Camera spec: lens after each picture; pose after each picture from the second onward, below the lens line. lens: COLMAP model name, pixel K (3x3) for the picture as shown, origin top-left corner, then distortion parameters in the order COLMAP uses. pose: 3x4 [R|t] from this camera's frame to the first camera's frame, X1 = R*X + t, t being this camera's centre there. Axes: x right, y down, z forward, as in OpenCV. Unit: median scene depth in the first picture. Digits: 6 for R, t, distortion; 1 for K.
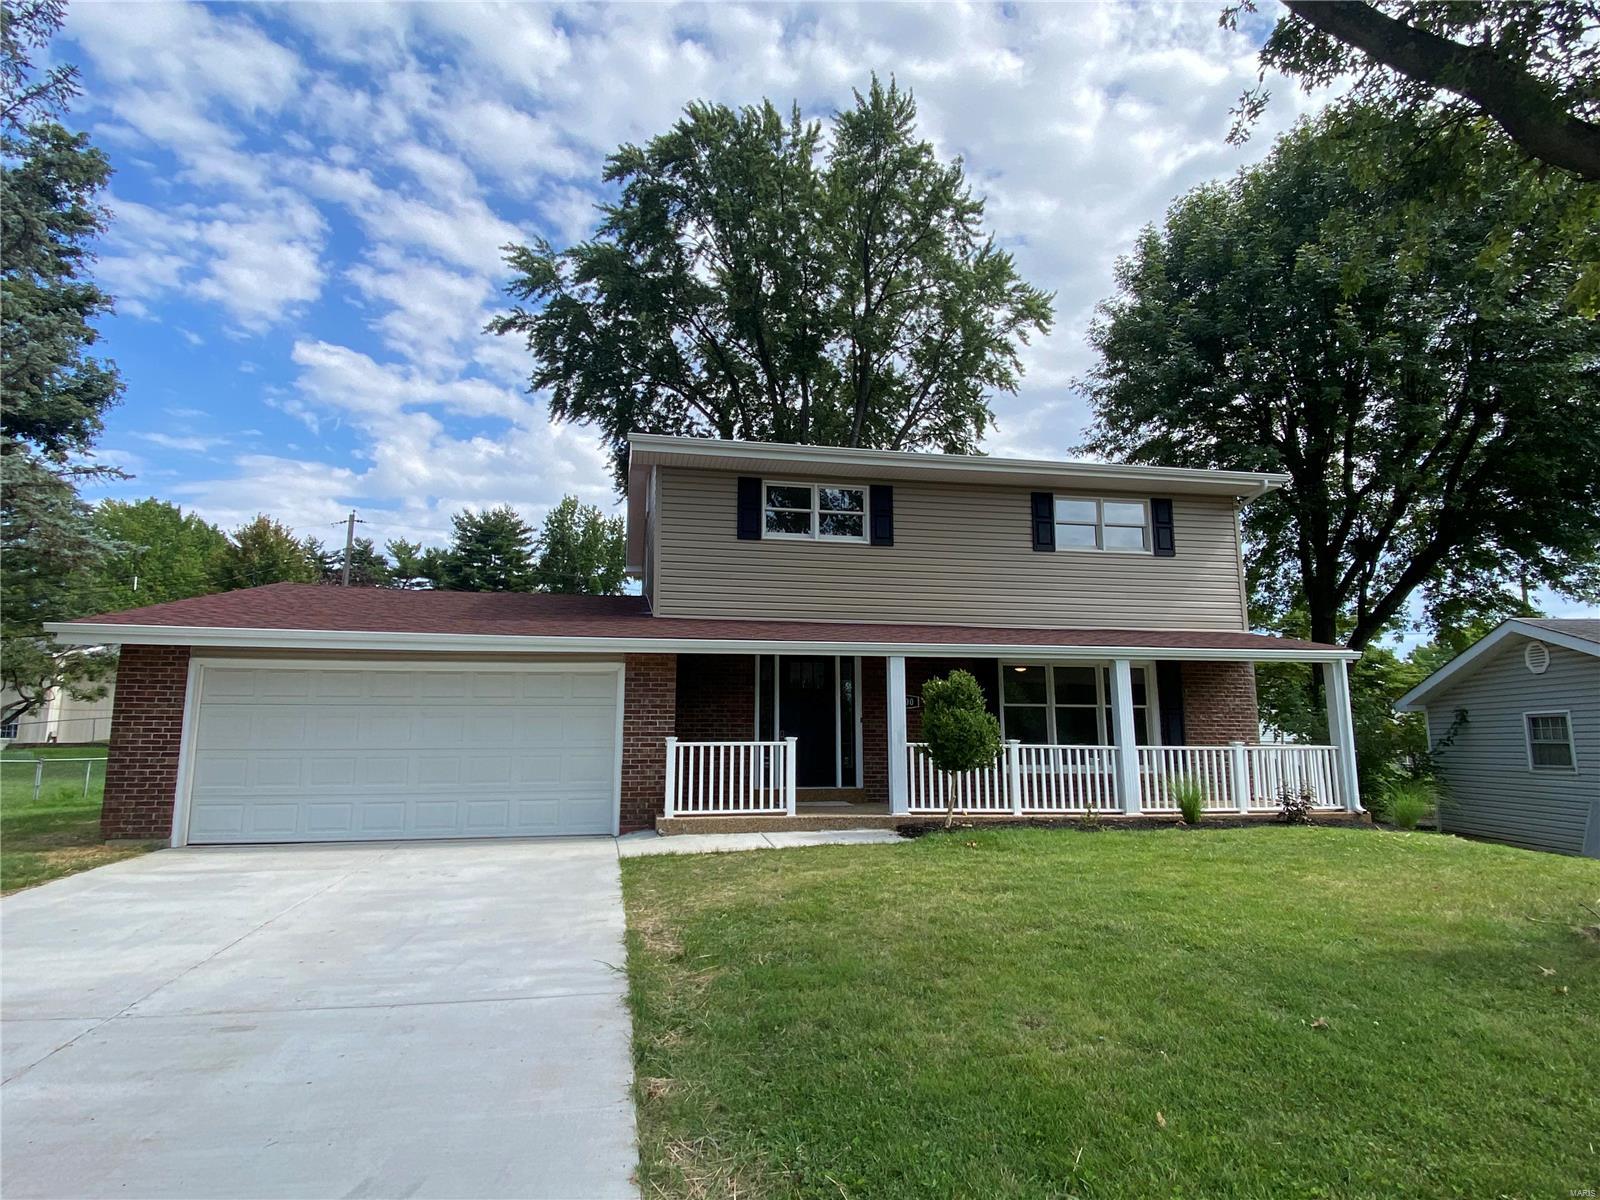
lens RADIAL K [[851.3, 0, 803.0], [0, 851.3, 605.1], [0, 0, 1]] dist [0.003589, 0.000509]
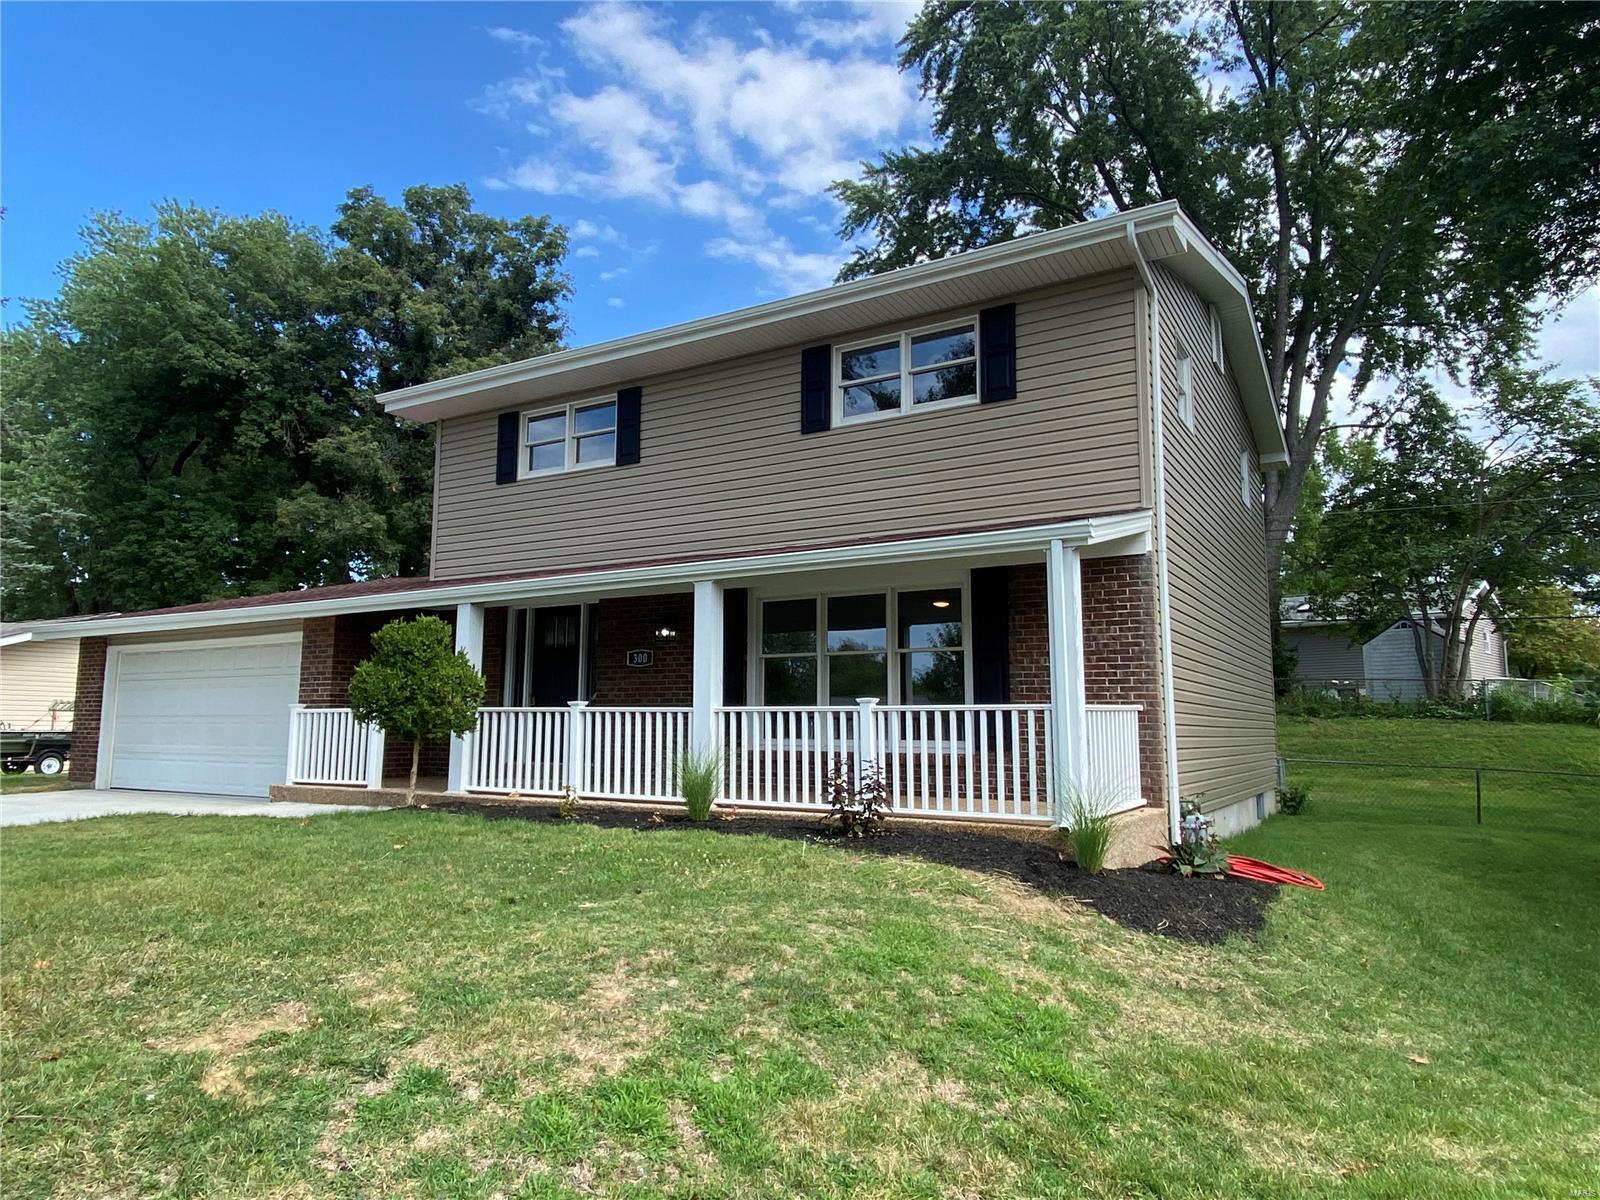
lens RADIAL K [[1002.0, 0, 801.2], [0, 1002.0, 594.5], [0, 0, 1]] dist [0.011184, 0.000777]
pose [[0.758875, -0.084708, -0.645704, 0.938992], [0.097597, 0.995100, -0.015842, 0.095347], [0.643882, -0.050996, 0.763424, 0.438008]]
